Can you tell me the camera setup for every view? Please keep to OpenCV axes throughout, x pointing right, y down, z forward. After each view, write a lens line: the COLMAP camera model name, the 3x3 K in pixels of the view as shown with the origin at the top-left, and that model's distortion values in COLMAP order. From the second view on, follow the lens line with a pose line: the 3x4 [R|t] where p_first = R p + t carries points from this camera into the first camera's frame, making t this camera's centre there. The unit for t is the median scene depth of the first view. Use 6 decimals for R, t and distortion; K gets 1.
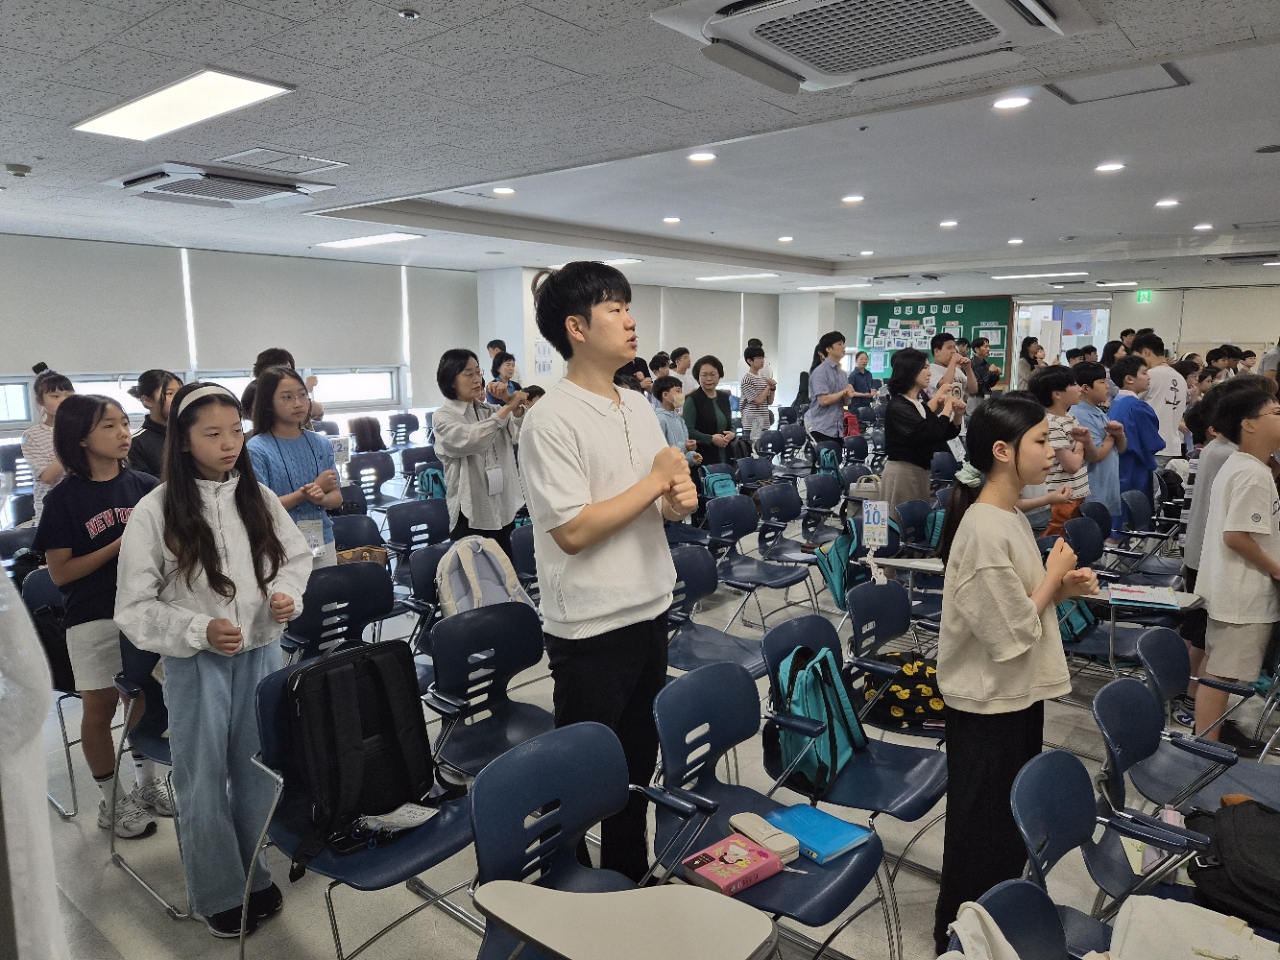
lens RADIAL K [[861.1, 0, 638.2], [0, 861.1, 478.6], [0, 0, 1]] dist [0.063711, -0.052025]
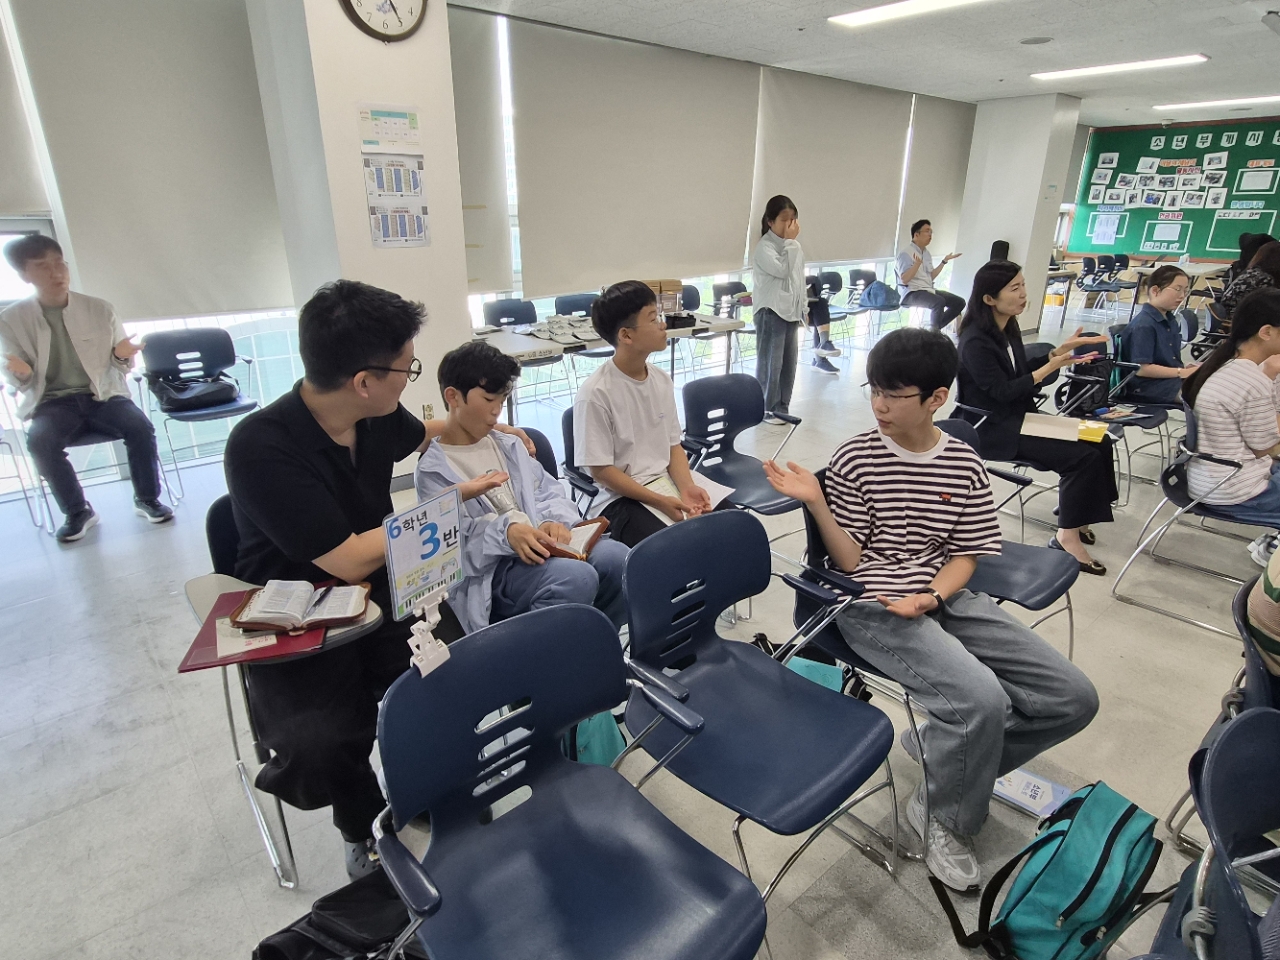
lens RADIAL K [[727.7, 0, 644.2], [0, 727.7, 473.6], [0, 0, 1]] dist [0.004453, 0.002222]
pose [[0.985323, 0.071352, -0.155070, 0.031243], [-0.039236, 0.978793, 0.201058, -0.051471], [0.166128, -0.192023, 0.967227, 0.383419]]
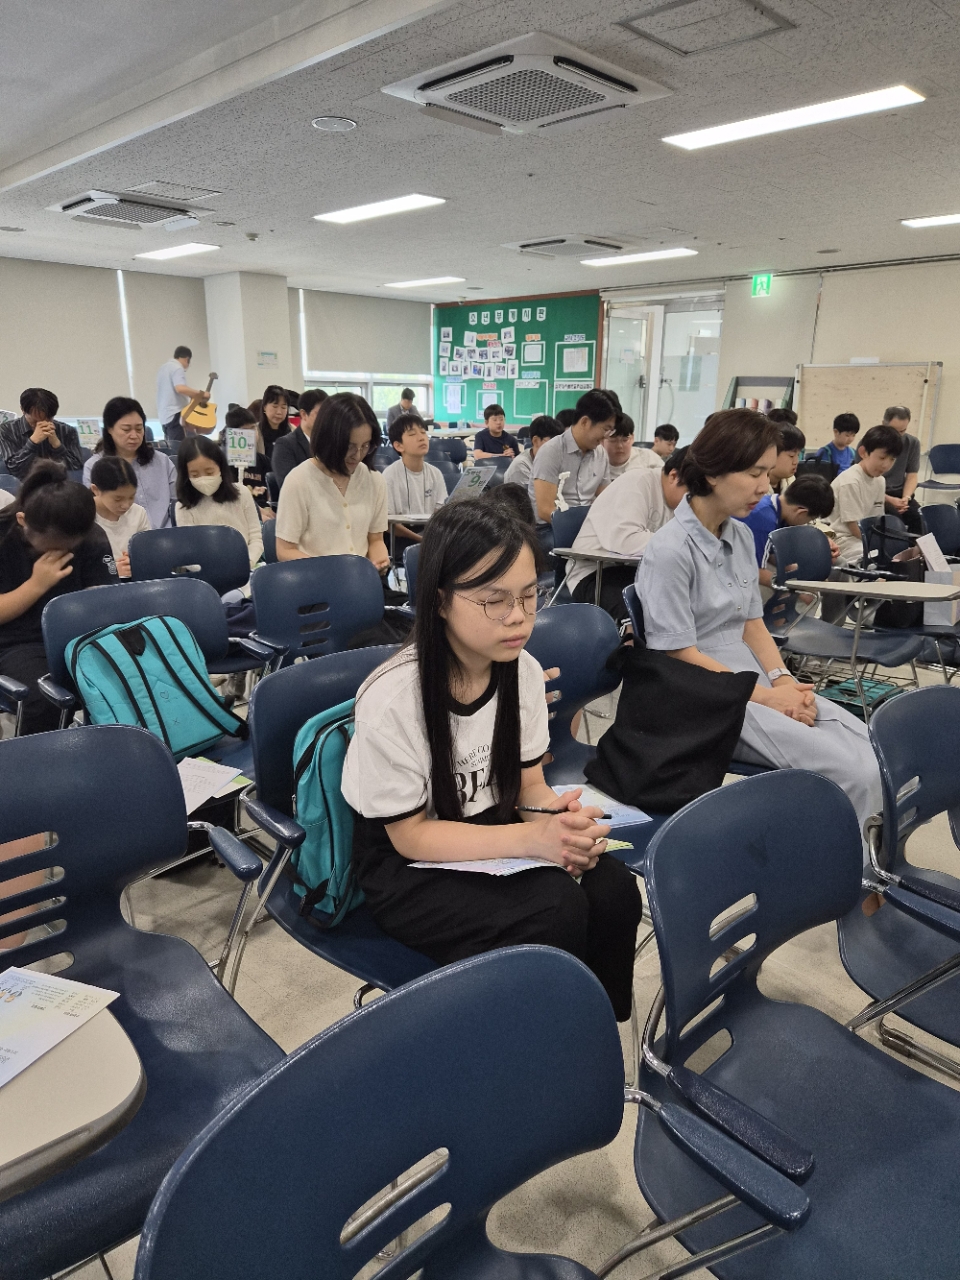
lens RADIAL K [[861.1, 0, 484.3], [0, 861.1, 653.8], [0, 0, 1]] dist [0.063711, -0.052025]
pose [[0.992562, 0.050021, -0.110993, 0.400757], [-0.034545, 0.989939, 0.137212, -0.028738], [0.116740, -0.132357, 0.984304, 0.305156]]
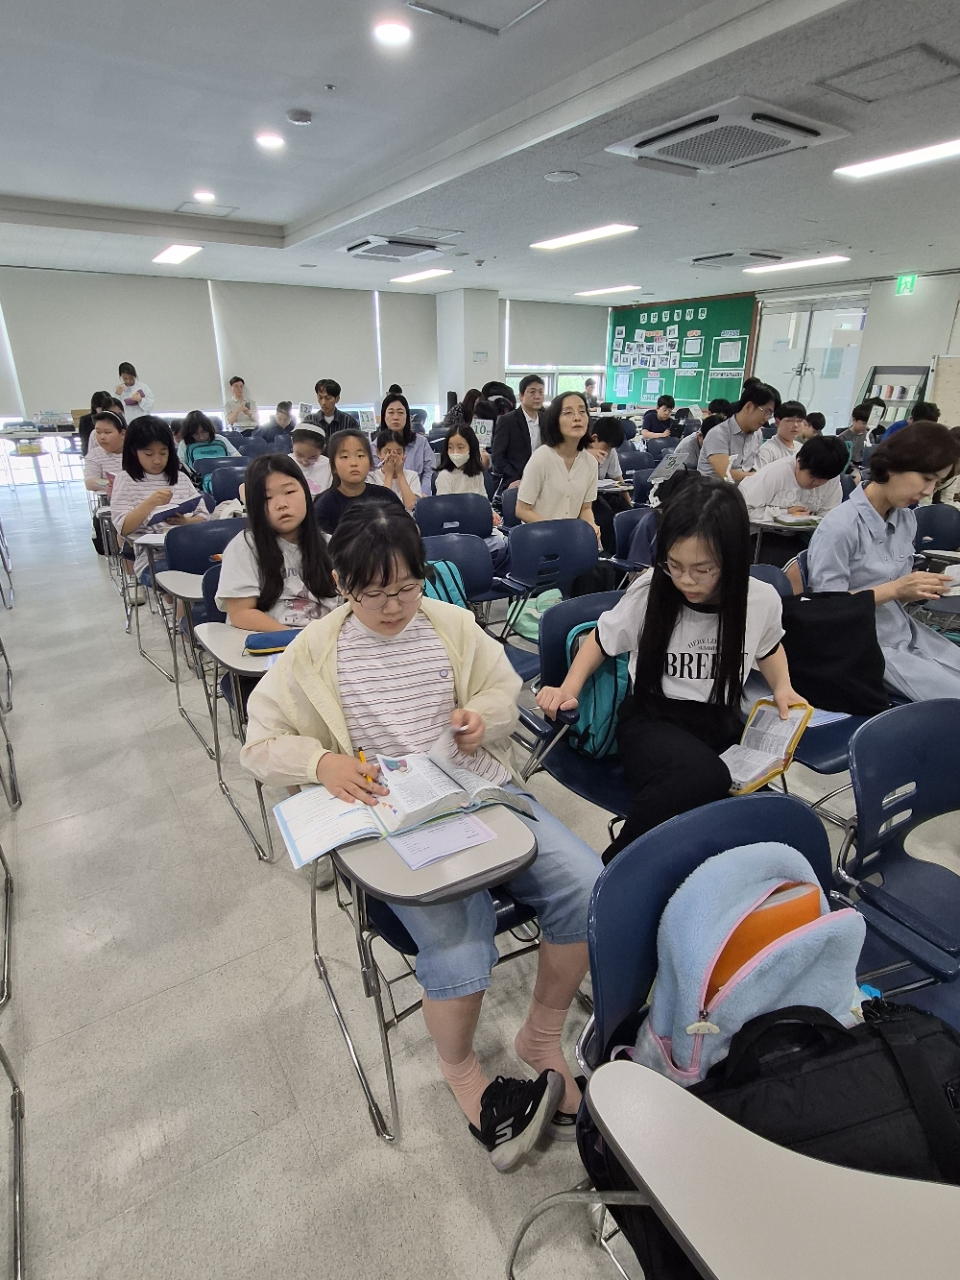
lens RADIAL K [[683.0, 0, 486.5], [0, 683.0, 642.3], [0, 0, 1]] dist [-0.003354, 0.002566]
pose [[0.946663, 0.122564, -0.298005, 0.393706], [-0.056056, 0.973375, 0.222259, -0.030272], [0.317312, -0.193700, 0.928328, 0.294199]]
